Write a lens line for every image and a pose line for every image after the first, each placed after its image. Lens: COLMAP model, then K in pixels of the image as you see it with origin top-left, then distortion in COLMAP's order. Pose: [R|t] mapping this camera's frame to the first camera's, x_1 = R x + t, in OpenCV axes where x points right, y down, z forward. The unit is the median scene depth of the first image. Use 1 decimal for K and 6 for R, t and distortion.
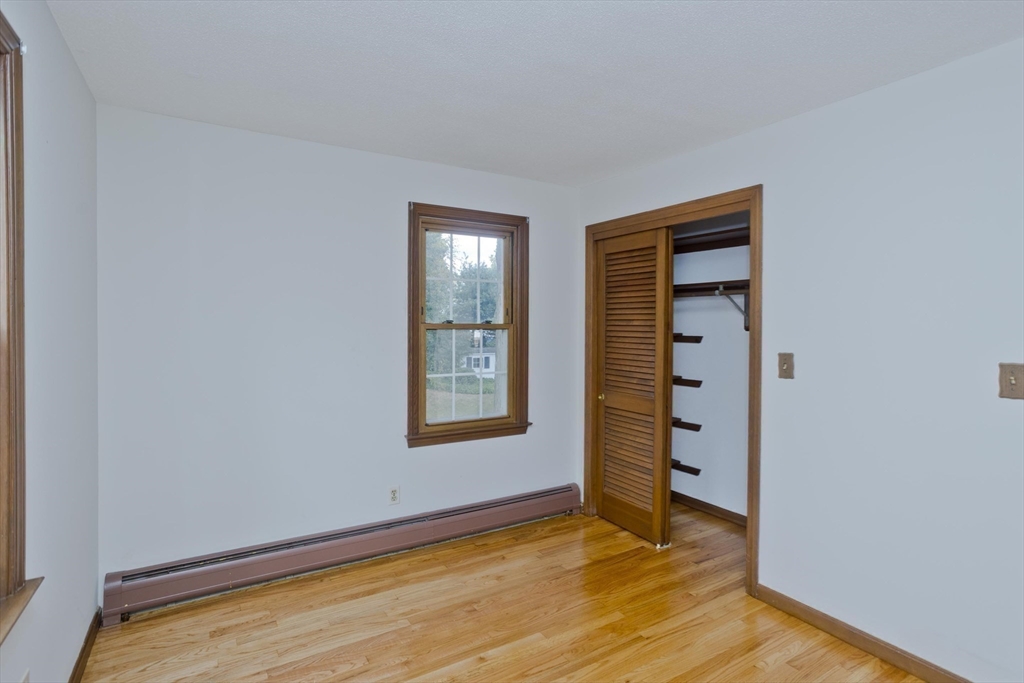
lens RADIAL K [[488.4, 0, 512.8], [0, 488.4, 338.8], [0, 0, 1]] dist [-0.062926, 0.042771]
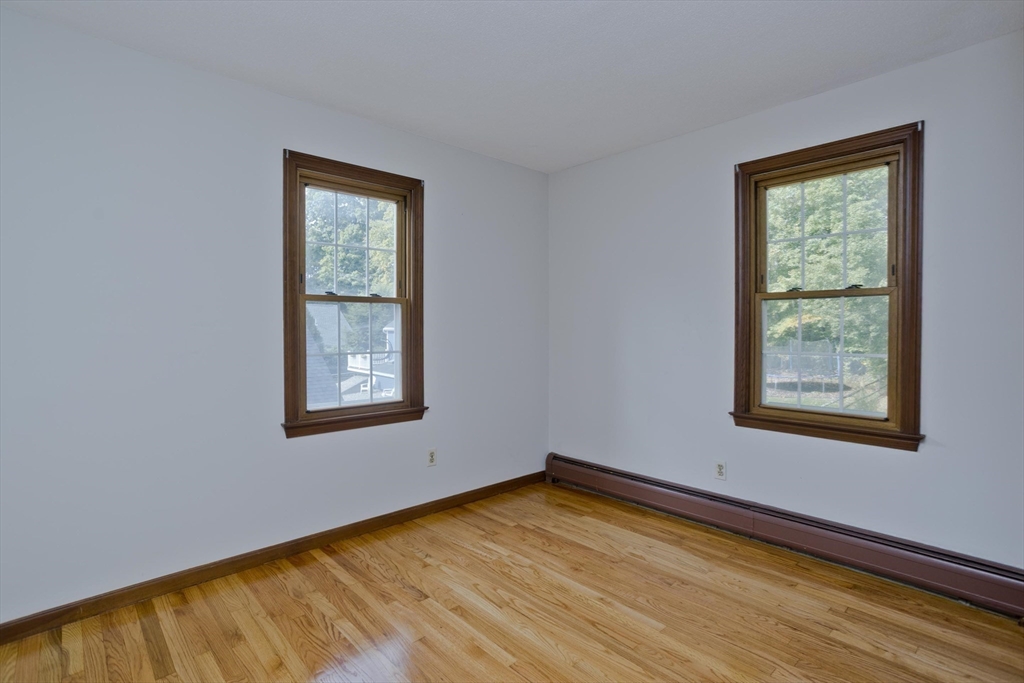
lens RADIAL K [[488.4, 0, 512.8], [0, 488.4, 338.8], [0, 0, 1]] dist [-0.062926, 0.042771]
pose [[0.215127, 0.021950, -0.976339, 0.655822], [-0.014044, 0.999714, 0.019381, 0.046280], [0.976485, 0.009542, 0.215374, 0.398856]]
